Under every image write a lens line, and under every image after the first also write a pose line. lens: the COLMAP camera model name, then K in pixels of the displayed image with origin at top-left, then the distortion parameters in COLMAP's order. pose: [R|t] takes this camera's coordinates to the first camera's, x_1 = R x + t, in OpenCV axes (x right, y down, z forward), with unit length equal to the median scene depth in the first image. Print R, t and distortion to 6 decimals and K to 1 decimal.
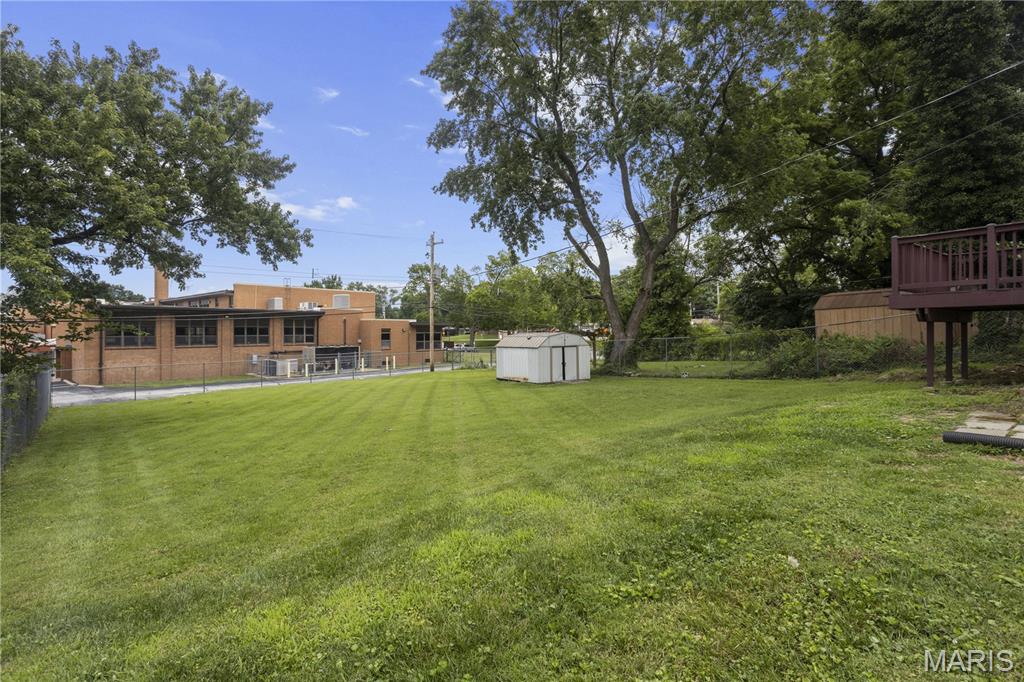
lens RADIAL K [[491.8, 0, 512.6], [0, 491.8, 341.8], [0, 0, 1]] dist [-0.001004, -0.000004]
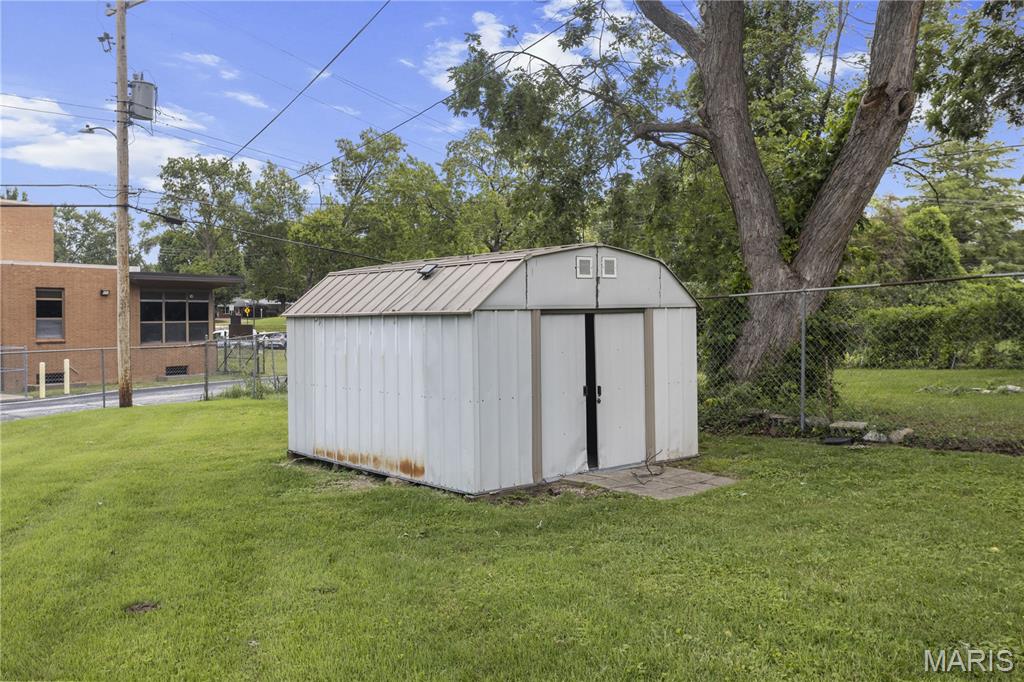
lens RADIAL K [[894.6, 0, 512.4], [0, 894.6, 339.9], [0, 0, 1]] dist [0.009804, 0.003399]
pose [[0.991782, -0.001301, 0.127933, 0.009455], [0.000255, 0.999966, 0.008195, 0.008832], [-0.127939, -0.008095, 0.991749, 0.288859]]
